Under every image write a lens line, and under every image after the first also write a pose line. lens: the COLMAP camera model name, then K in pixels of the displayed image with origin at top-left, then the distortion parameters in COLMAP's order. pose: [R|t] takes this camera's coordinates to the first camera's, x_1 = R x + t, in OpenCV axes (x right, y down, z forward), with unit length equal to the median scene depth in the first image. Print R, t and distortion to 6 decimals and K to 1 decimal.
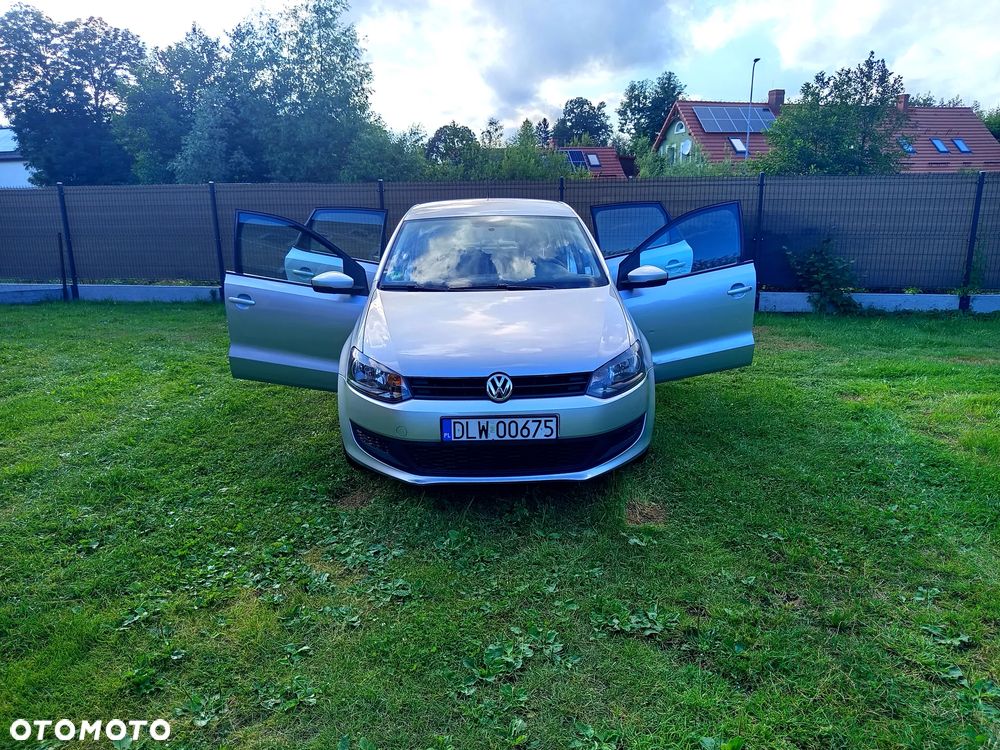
lens RADIAL K [[710.1, 0, 500.5], [0, 710.1, 375.6], [0, 0, 1]] dist [-0.003549, -0.001238]
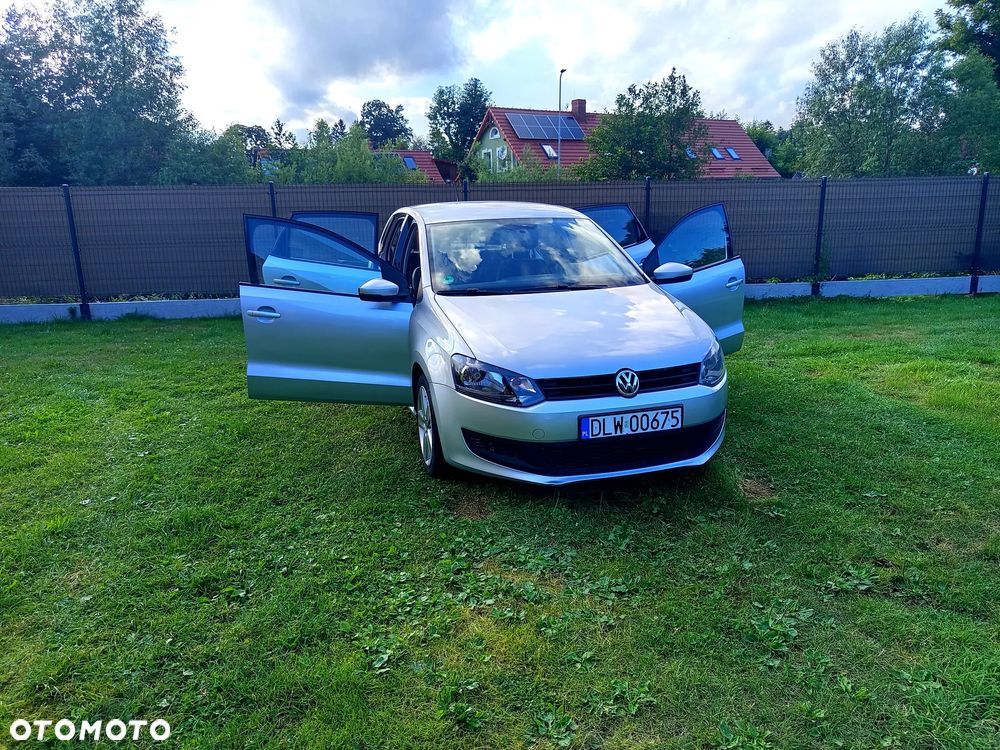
lens RADIAL K [[709.6, 0, 501.5], [0, 709.6, 374.2], [0, 0, 1]] dist [0.000677, -0.004334]
pose [[0.961593, -0.068970, 0.265673, -0.056837], [0.070507, 0.997504, 0.003759, -0.001659], [-0.265269, 0.015117, 0.964056, 0.006350]]
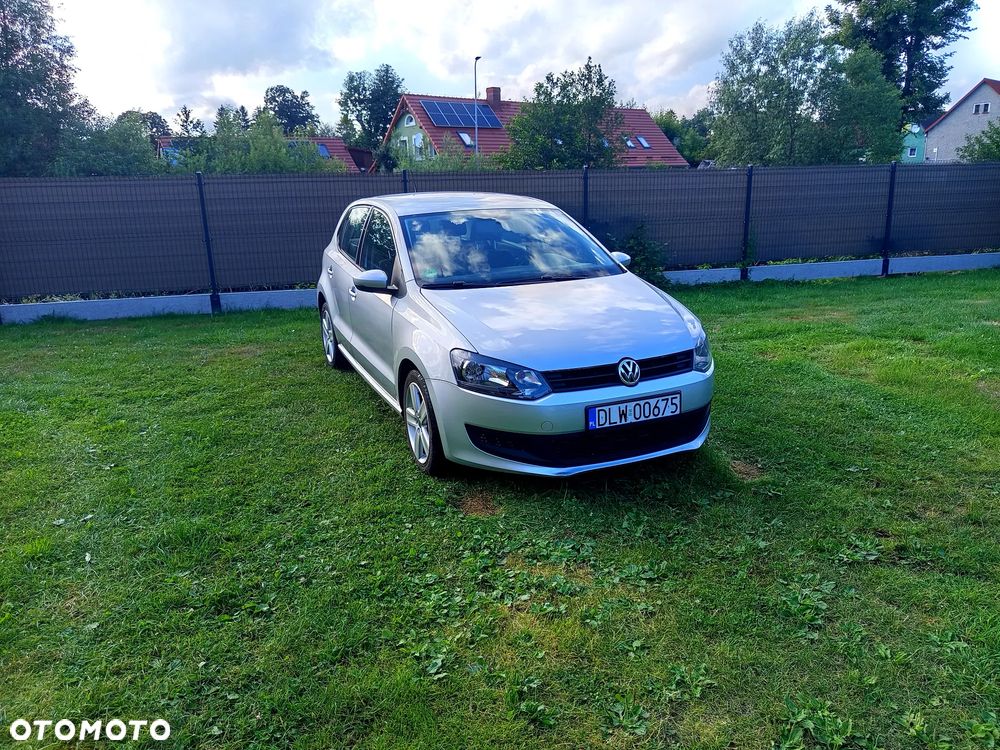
lens RADIAL K [[709.9, 0, 504.3], [0, 709.9, 374.3], [0, 0, 1]] dist [0.001827, -0.005604]
pose [[0.919936, -0.108235, 0.376832, -0.071361], [0.104808, 0.994050, 0.029654, -0.003911], [-0.377800, 0.012215, 0.925807, 0.012172]]
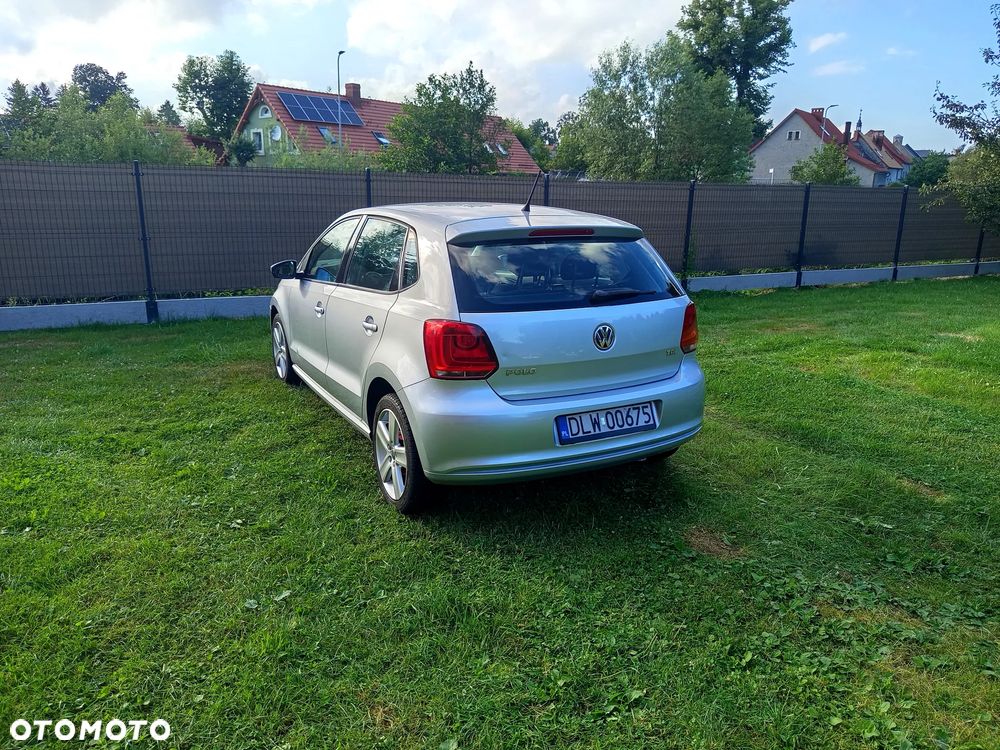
lens RADIAL K [[709.4, 0, 499.5], [0, 709.4, 374.7], [0, 0, 1]] dist [-0.000691, -0.003685]
pose [[0.811883, -0.120695, 0.571208, -0.125829], [0.111227, 0.992454, 0.051612, -0.016110], [-0.573127, 0.021631, 0.819181, 0.057668]]
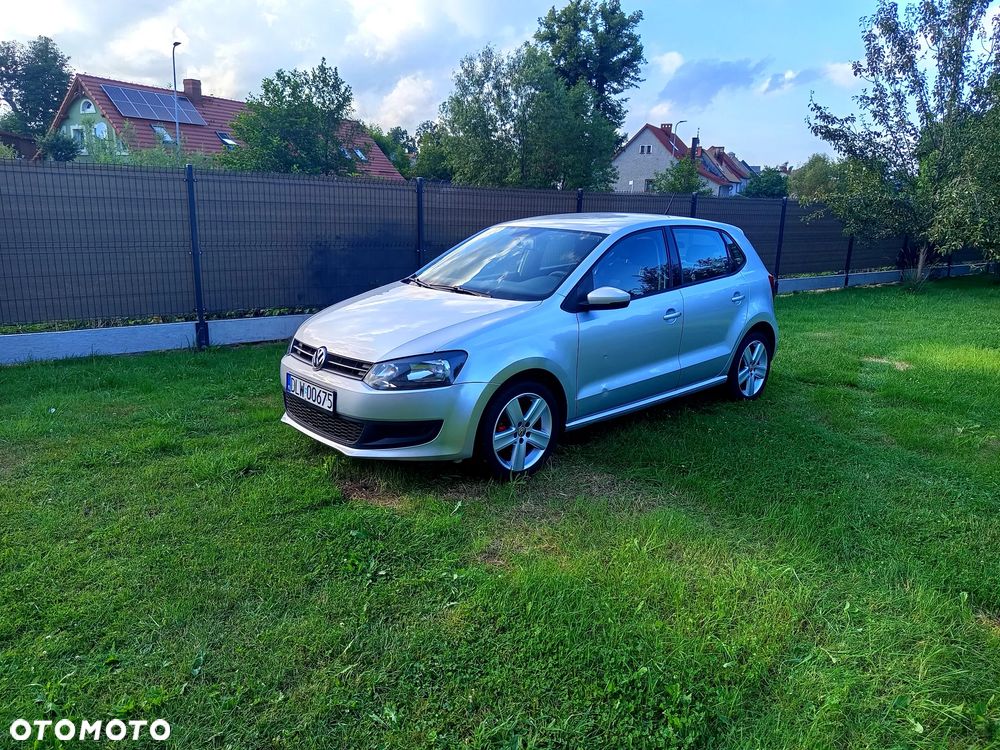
lens RADIAL K [[705.8, 0, 500.4], [0, 705.8, 374.5], [0, 0, 1]] dist [0.001119, -0.001127]
pose [[0.685092, -0.139522, 0.714970, -0.089598], [0.134767, 0.988819, 0.063827, -0.028057], [-0.715882, 0.052627, 0.696235, 0.109519]]
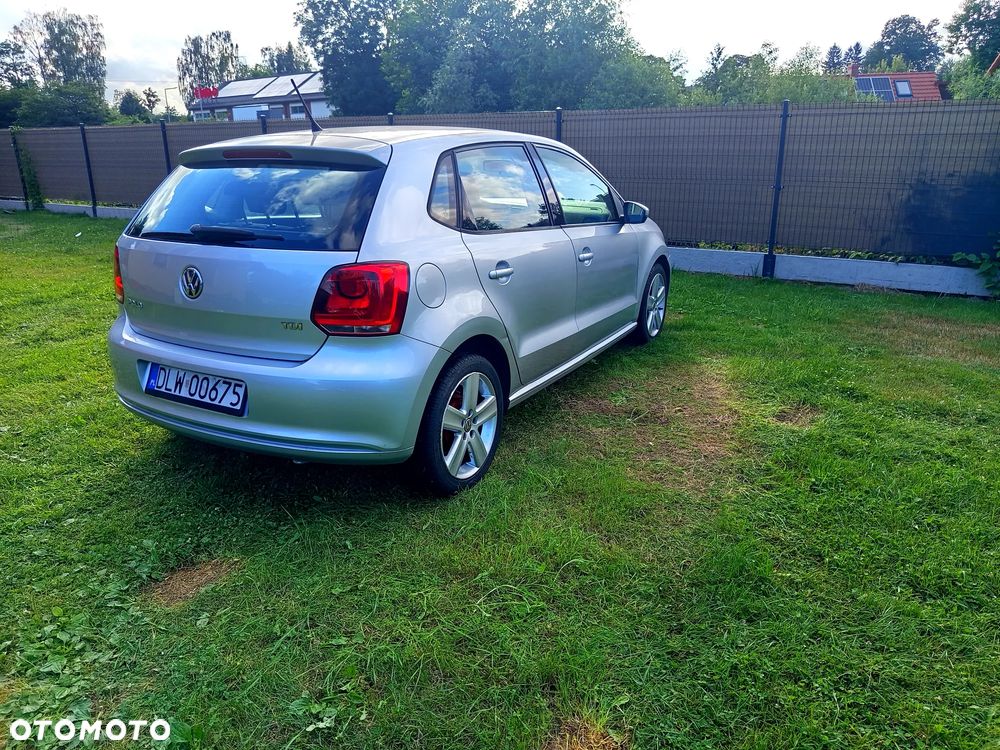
lens RADIAL K [[706.3, 0, 498.9], [0, 706.3, 376.1], [0, 0, 1]] dist [-0.012497, 0.009897]
pose [[0.928509, 0.121878, -0.350736, 0.038154], [-0.092152, 0.990681, 0.100299, -0.015129], [0.359692, -0.060808, 0.931088, 0.069865]]
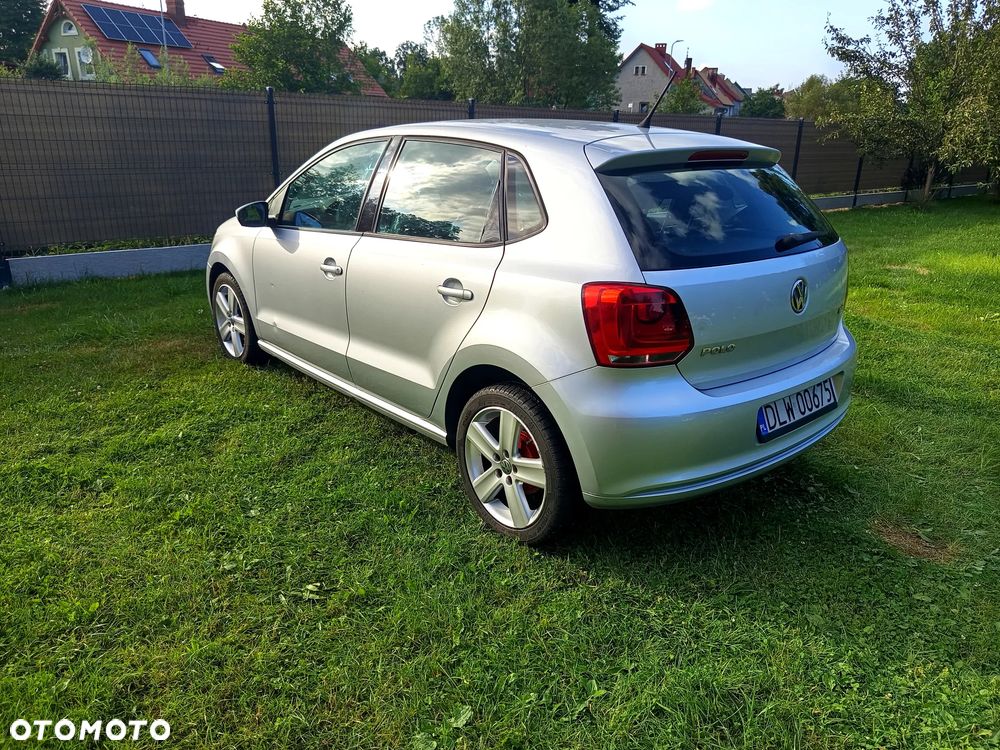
lens RADIAL K [[715.6, 0, 502.3], [0, 715.6, 375.8], [0, 0, 1]] dist [-0.031655, 0.029638]
pose [[0.664710, -0.217947, 0.714605, -0.135671], [0.146323, 0.975956, 0.161550, -0.024972], [-0.732633, -0.002821, 0.680619, 0.112723]]
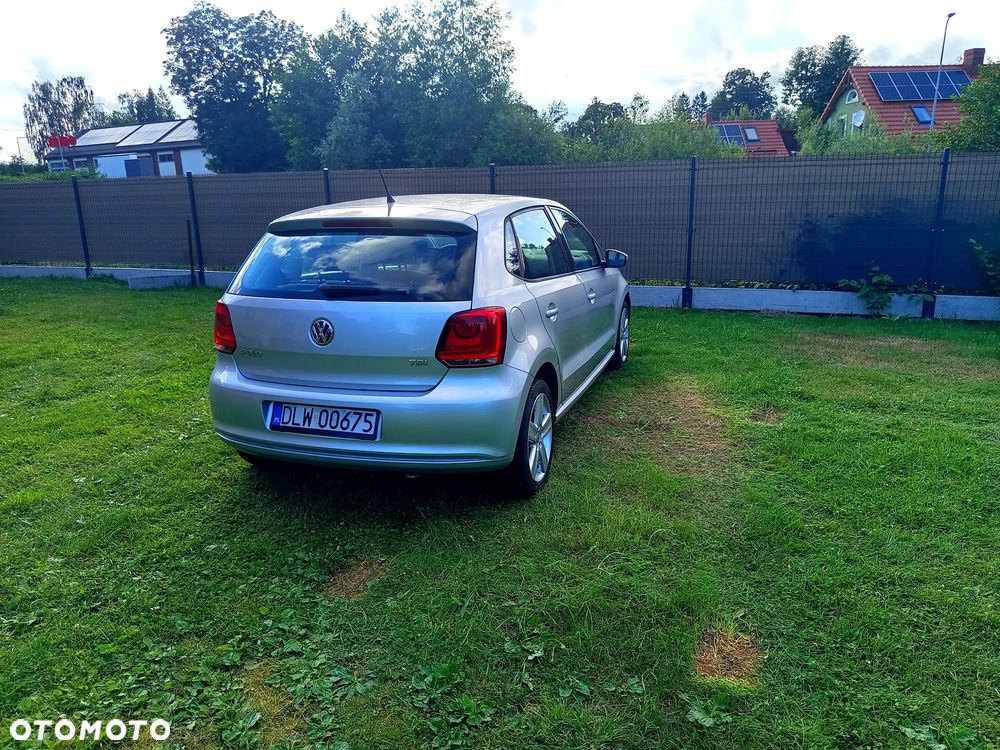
lens RADIAL K [[708.0, 0, 499.1], [0, 708.0, 373.1], [0, 0, 1]] dist [-0.003884, -0.006602]
pose [[0.978539, 0.043185, -0.201484, 0.014789], [-0.038078, 0.998849, 0.029157, -0.011876], [0.202511, -0.020860, 0.979058, 0.036508]]
